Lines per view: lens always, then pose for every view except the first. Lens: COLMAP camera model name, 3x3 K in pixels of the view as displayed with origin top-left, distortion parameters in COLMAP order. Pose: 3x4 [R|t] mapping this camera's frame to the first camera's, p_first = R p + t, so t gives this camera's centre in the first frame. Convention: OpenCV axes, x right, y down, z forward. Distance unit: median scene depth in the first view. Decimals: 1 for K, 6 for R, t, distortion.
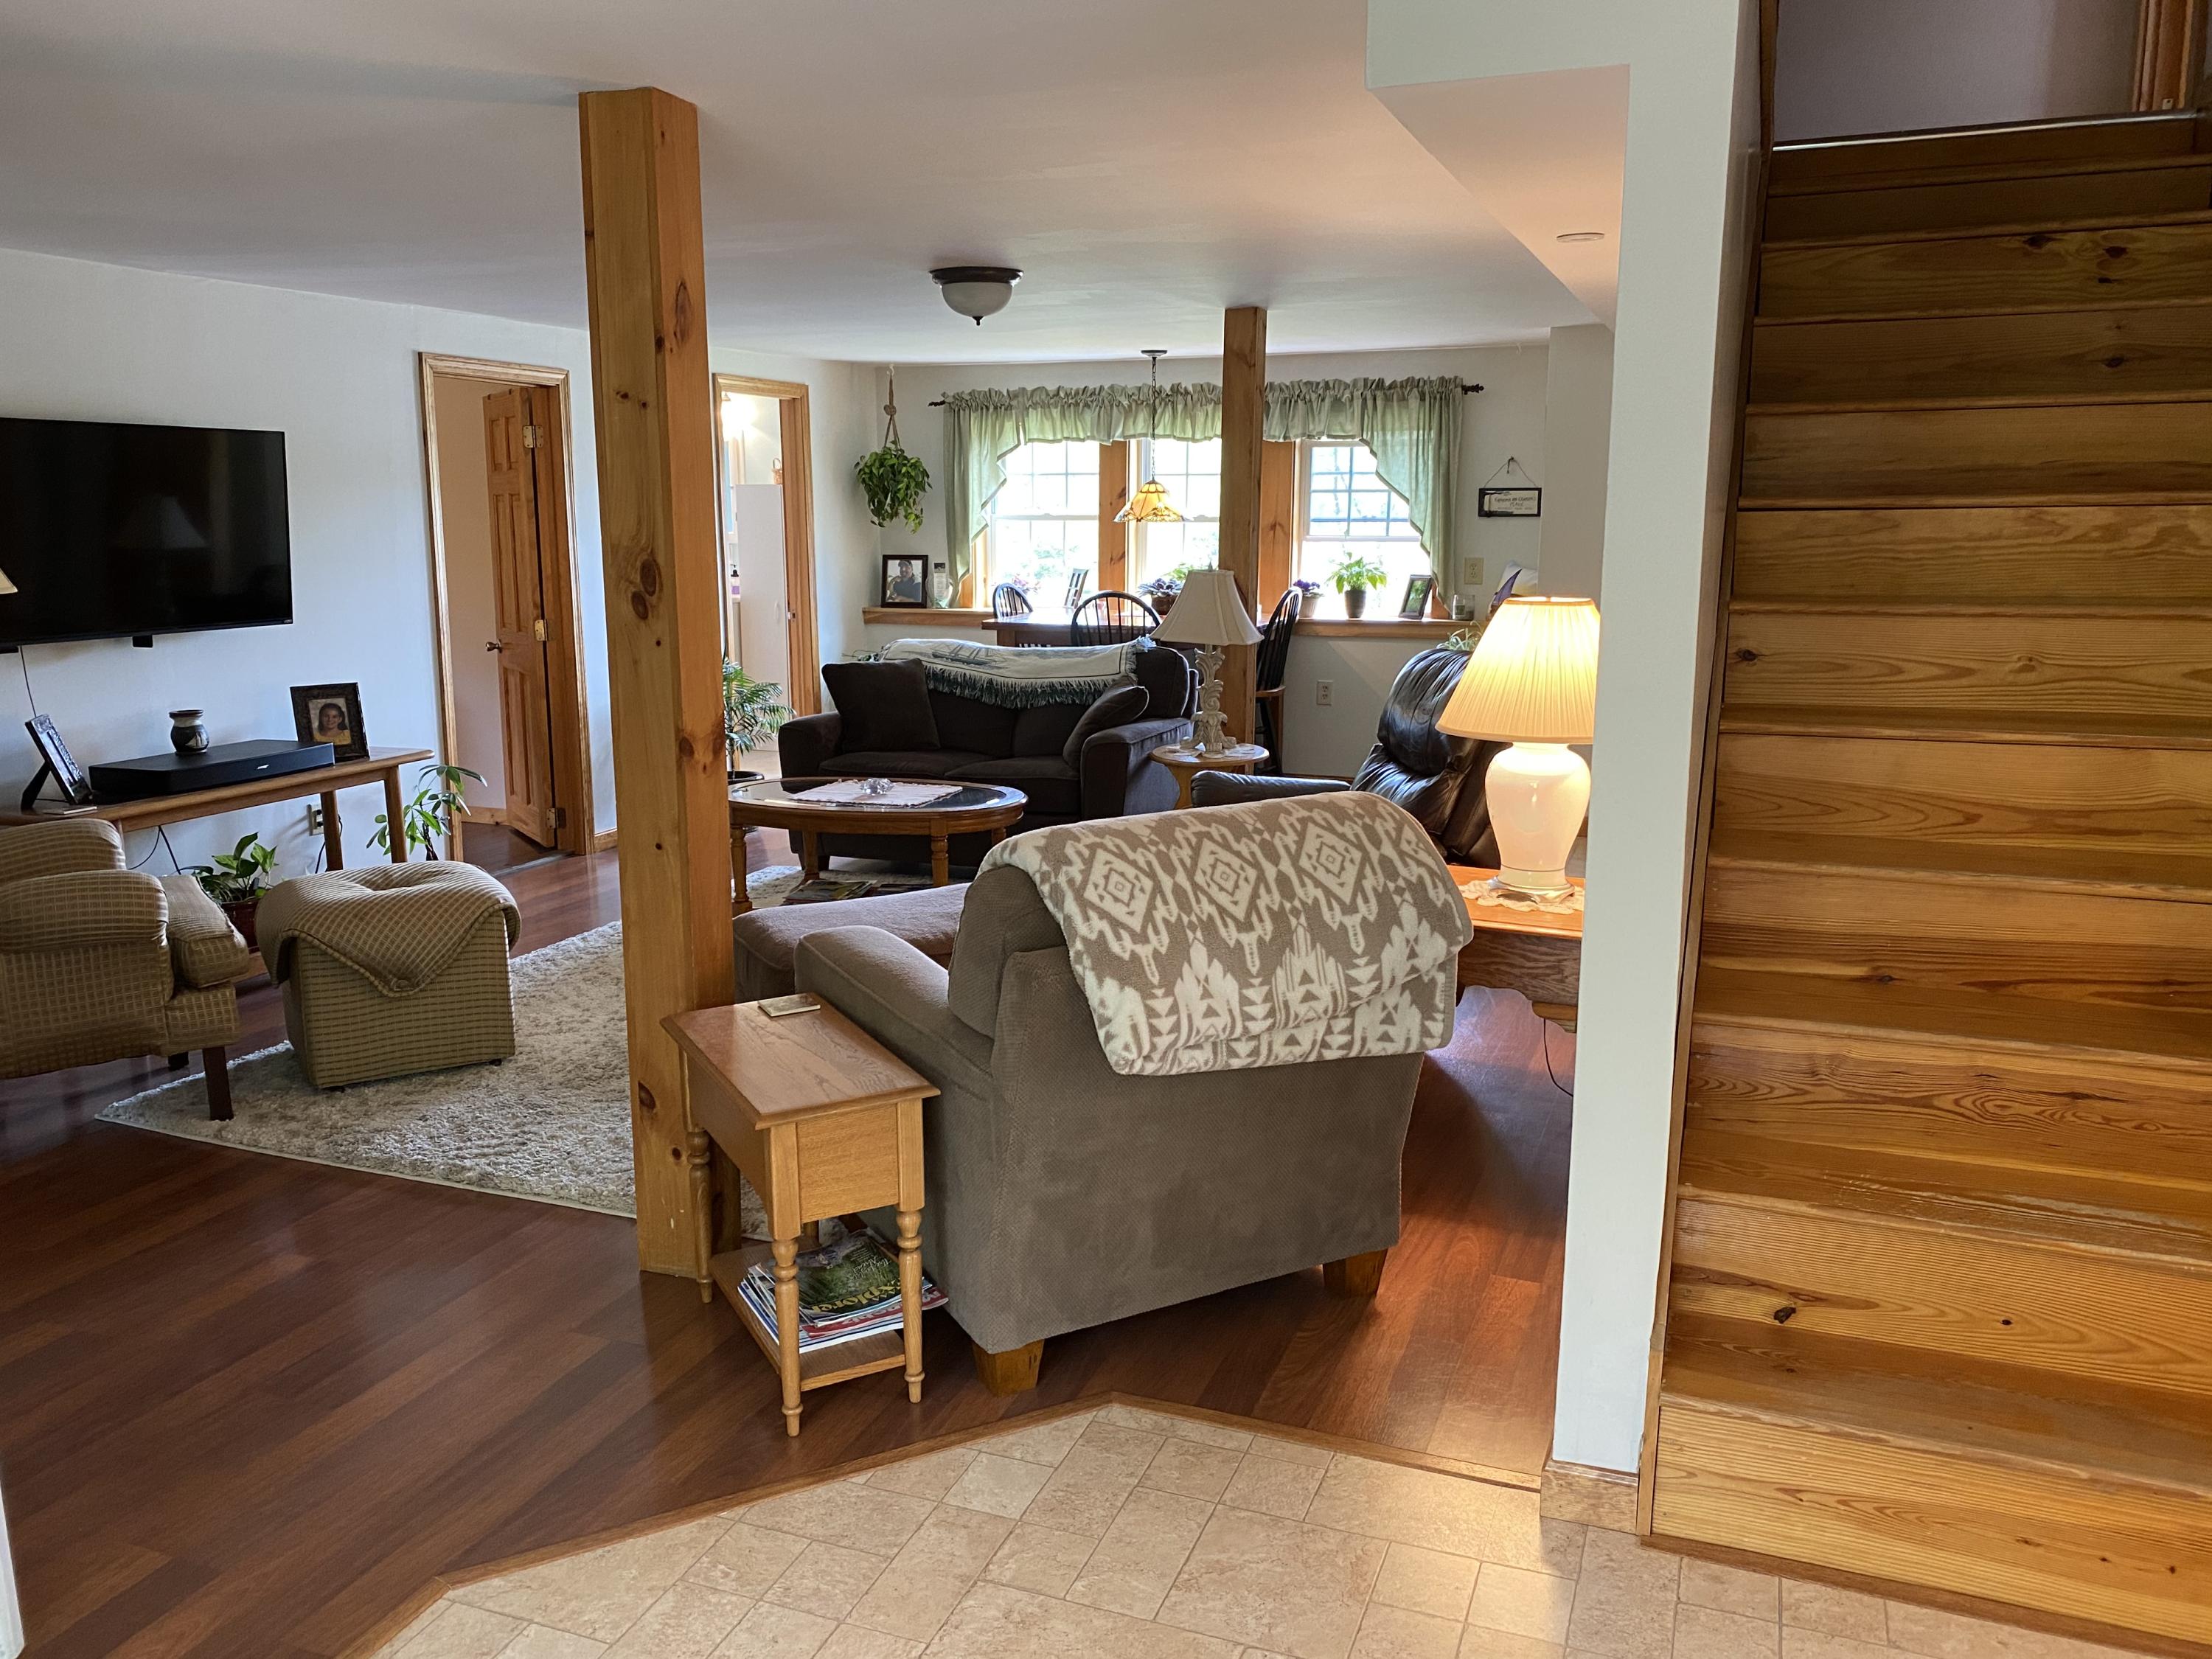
lens RADIAL K [[1683.7, 0, 1101.0], [0, 1683.7, 829.7], [0, 0, 1]] dist [-0.049616, -0.004583]
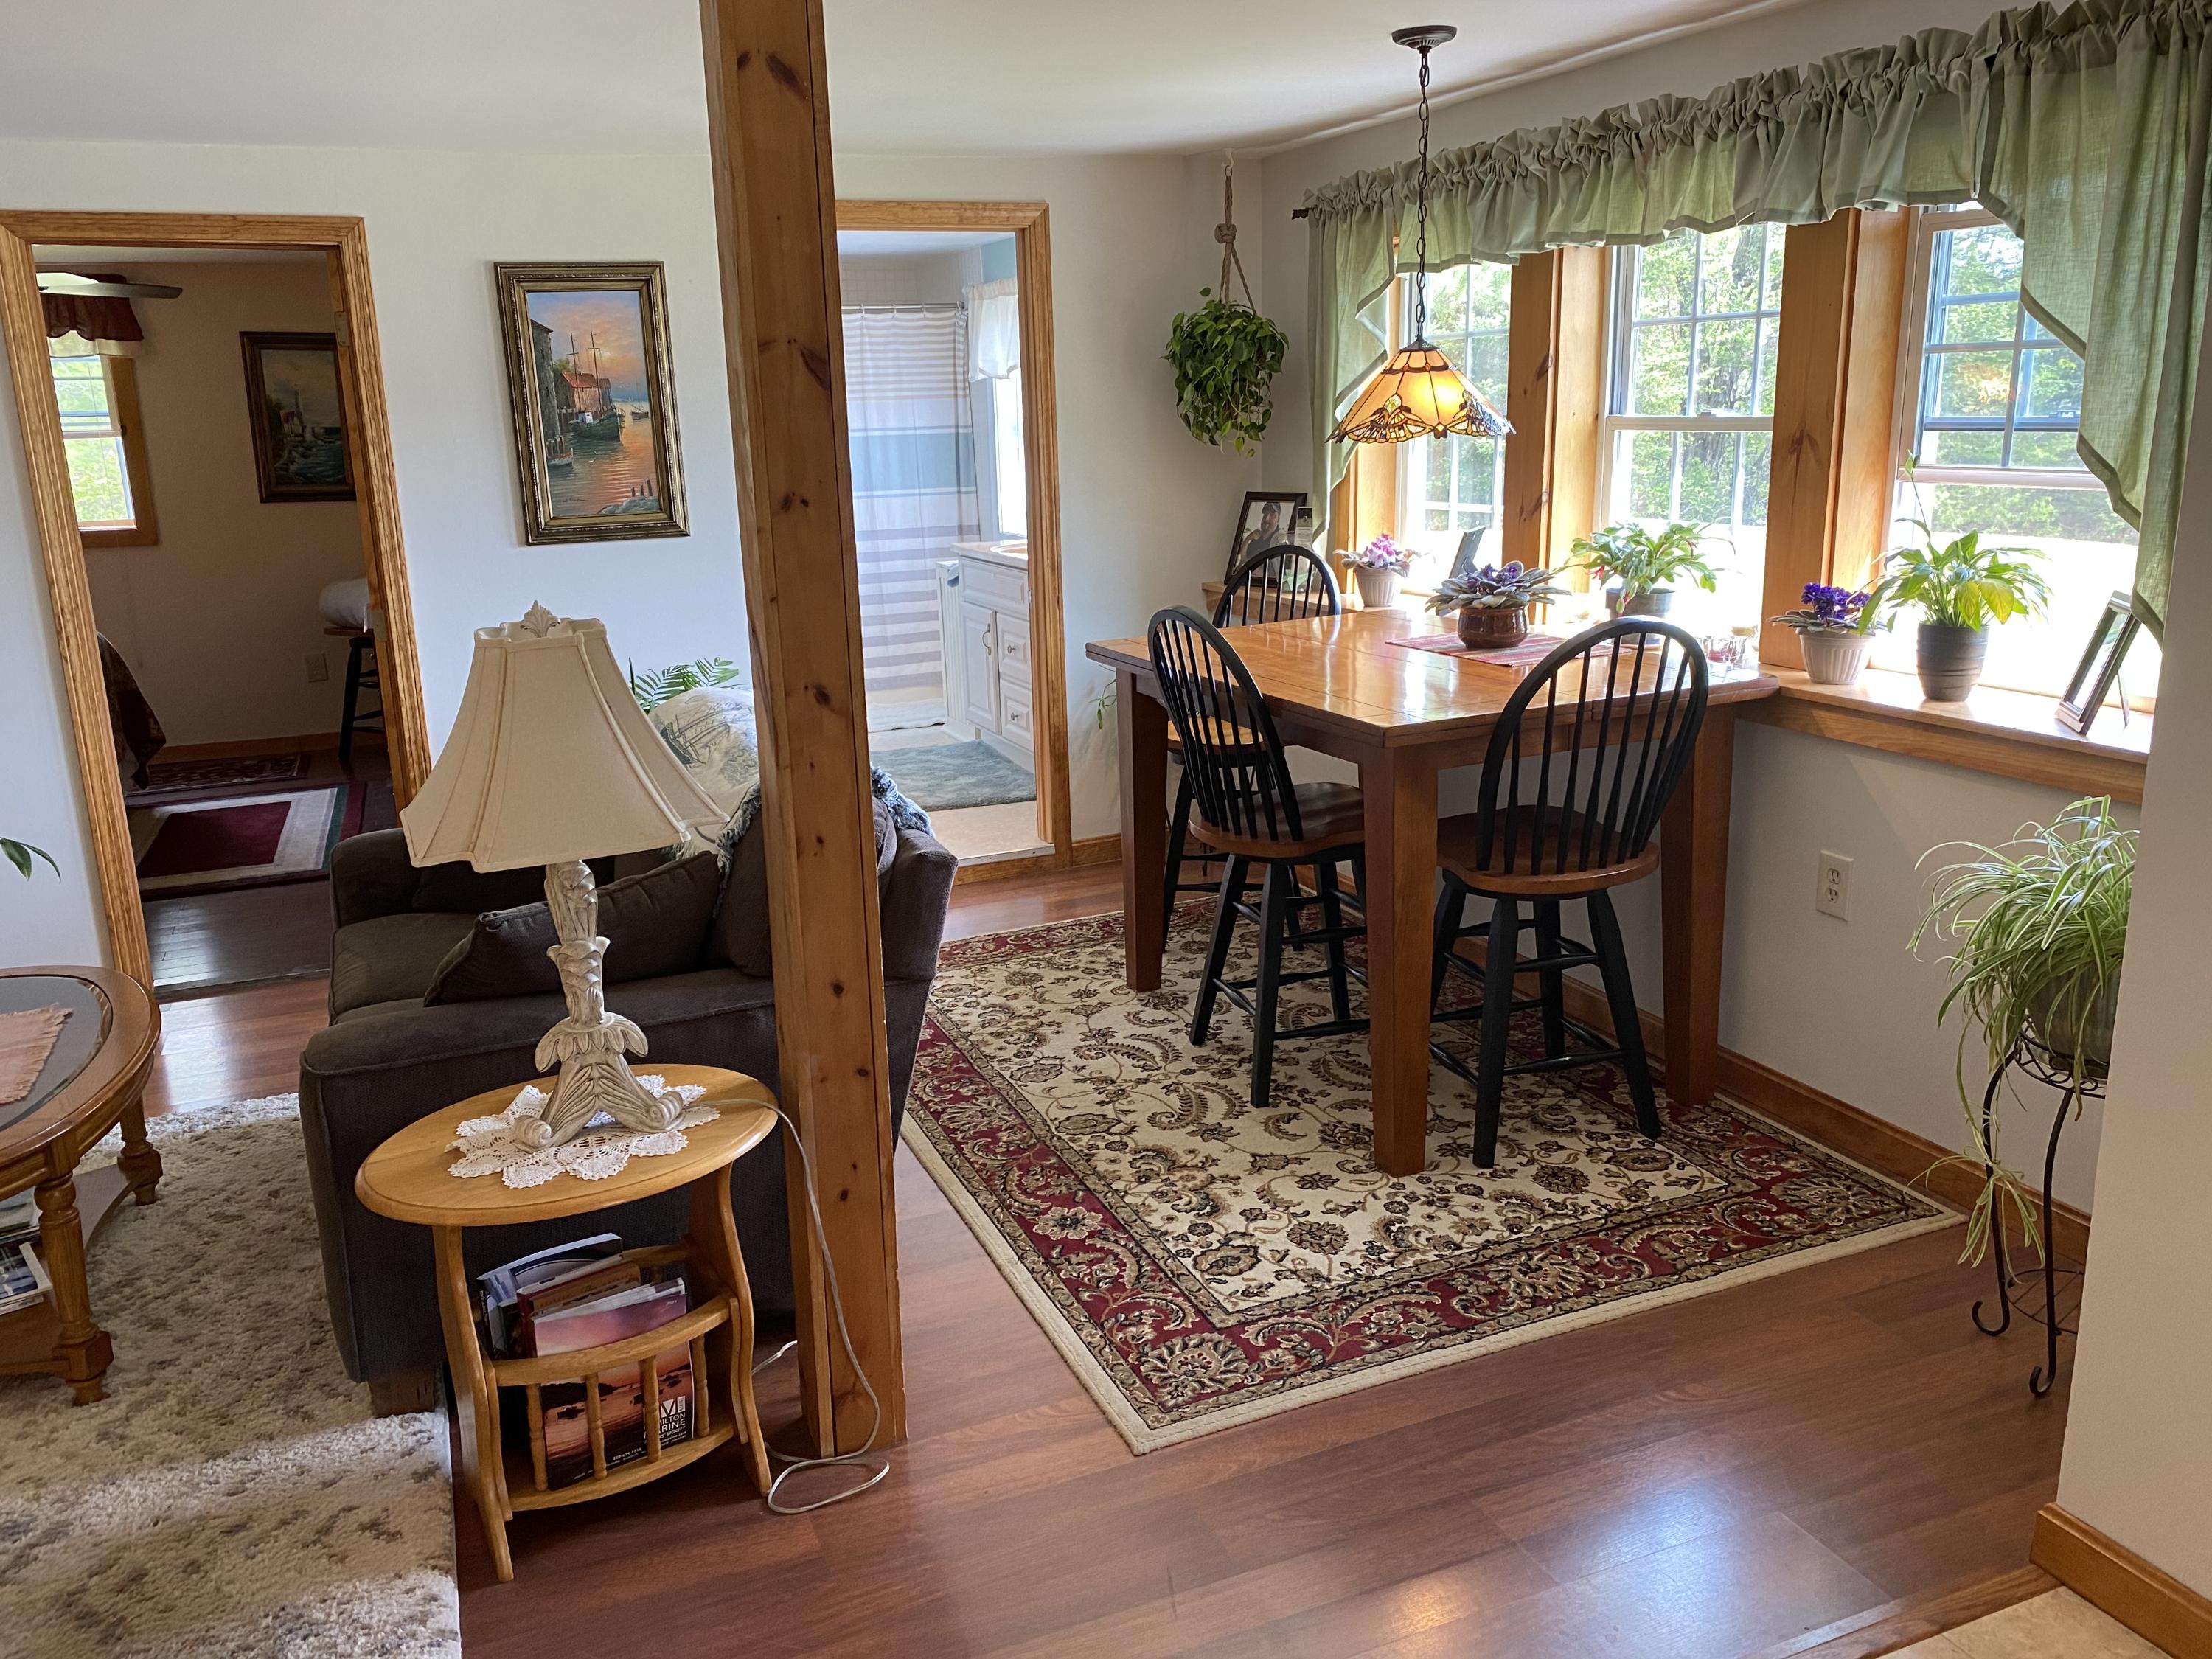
lens RADIAL K [[1683.7, 0, 1107.6], [0, 1683.7, 832.0], [0, 0, 1]] dist [-0.049616, -0.004583]
pose [[0.693346, 0.156760, -0.703347, 0.282215], [-0.106754, 0.987626, 0.114883, -0.120065], [0.712653, -0.004568, 0.701502, 0.617412]]
